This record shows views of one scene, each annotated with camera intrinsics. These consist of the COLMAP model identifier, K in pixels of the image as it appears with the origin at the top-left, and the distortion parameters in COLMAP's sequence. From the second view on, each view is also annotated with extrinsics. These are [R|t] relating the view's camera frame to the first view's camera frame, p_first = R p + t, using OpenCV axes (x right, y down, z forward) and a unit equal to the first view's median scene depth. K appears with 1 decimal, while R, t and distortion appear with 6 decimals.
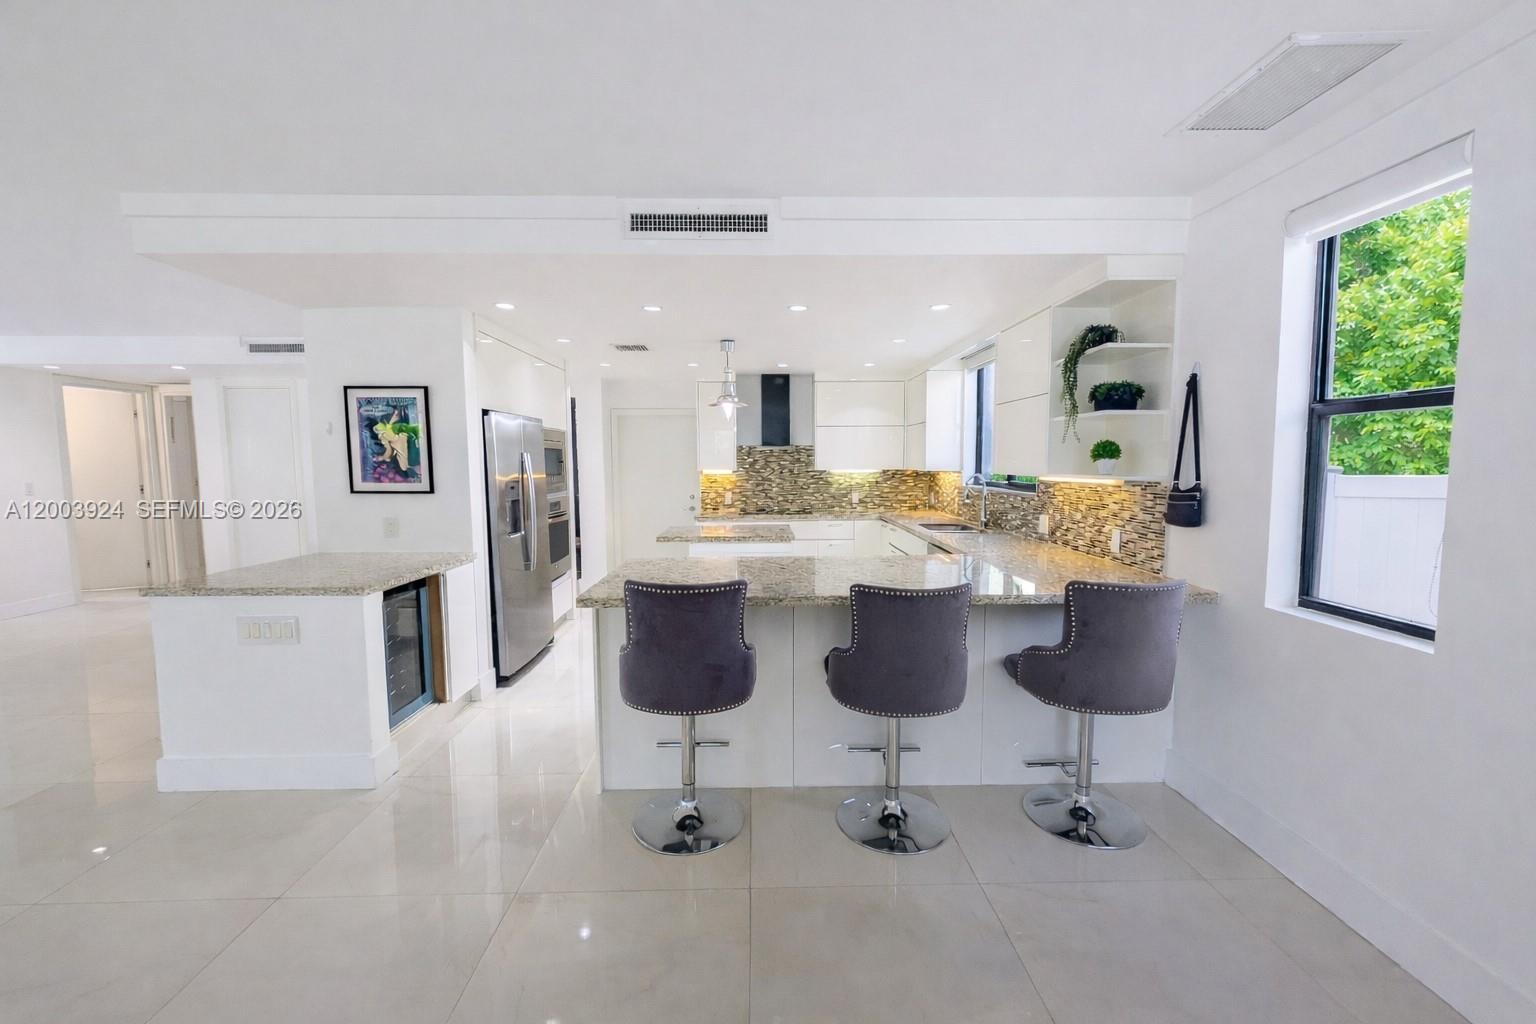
lens RADIAL K [[620.3, 0, 761.5], [0, 620.3, 507.1], [0, 0, 1]] dist [0.080702, 0.000017]
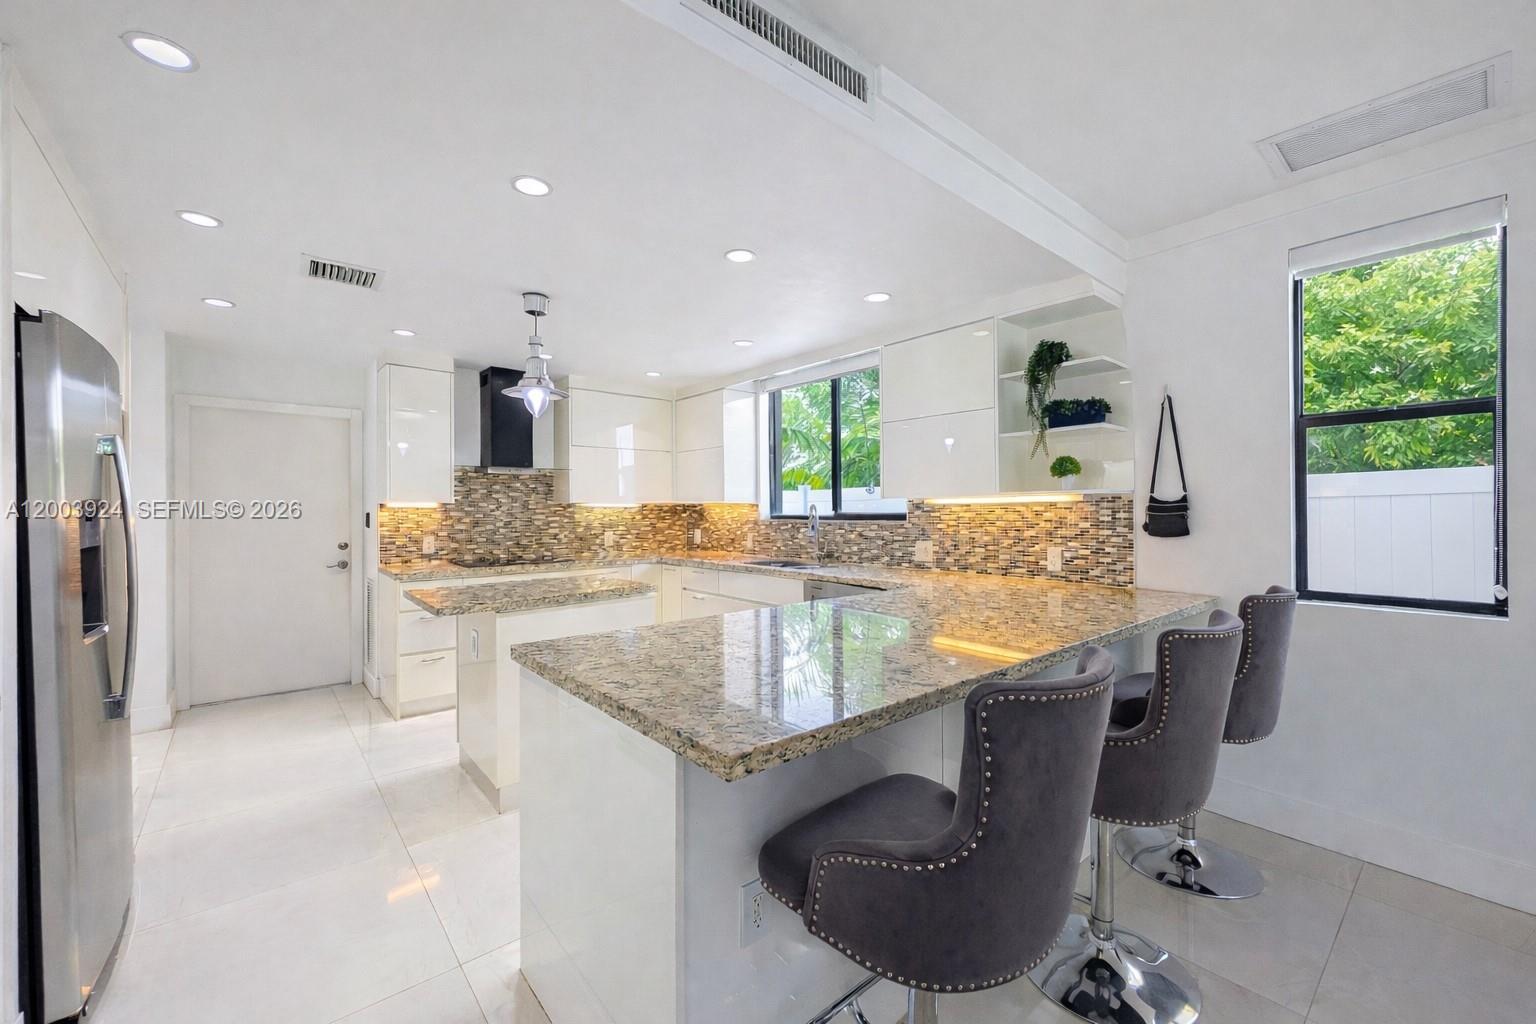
lens RADIAL K [[618.2, 0, 743.8], [0, 618.2, 513.4], [0, 0, 1]] dist [0.018857, 0.000061]
pose [[0.769813, 0.000071, 0.638270, -0.266520], [0.049336, 0.997001, -0.059615, 0.009507], [-0.636360, 0.077382, 0.767501, 0.341720]]
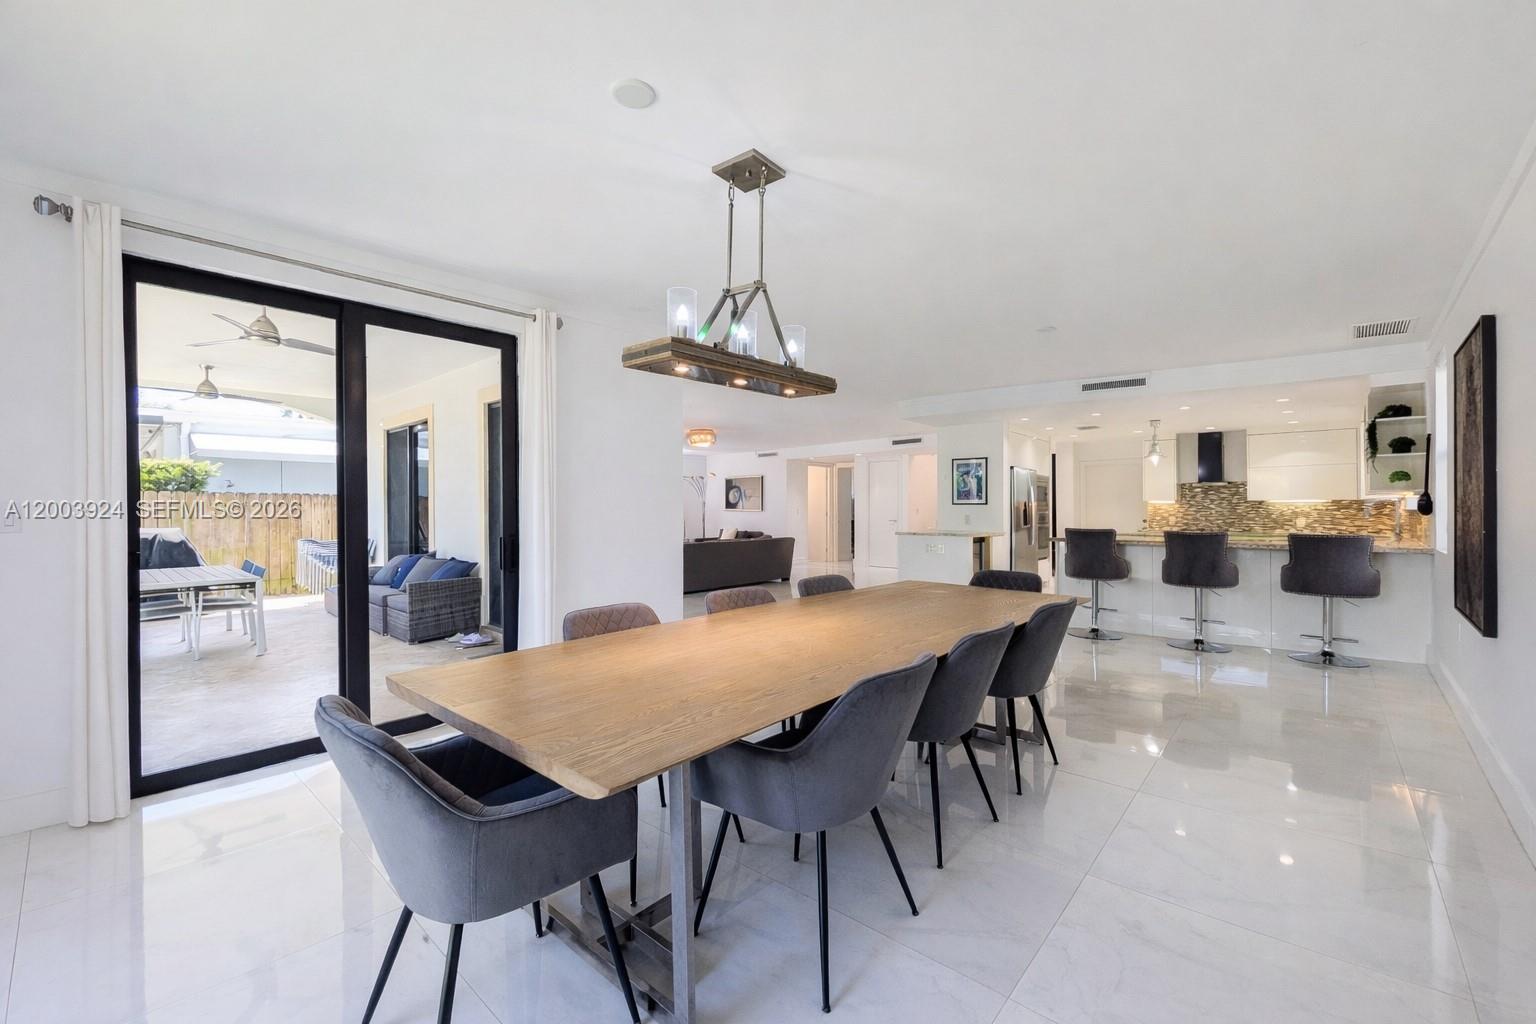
lens RADIAL K [[618.2, 0, 743.8], [0, 618.2, 513.4], [0, 0, 1]] dist [0.018857, 0.000061]
pose [[0.732956, 0.012626, -0.680159, 0.240495], [-0.062773, 0.996817, -0.049141, 0.121291], [0.677374, 0.078713, 0.731416, -0.843510]]
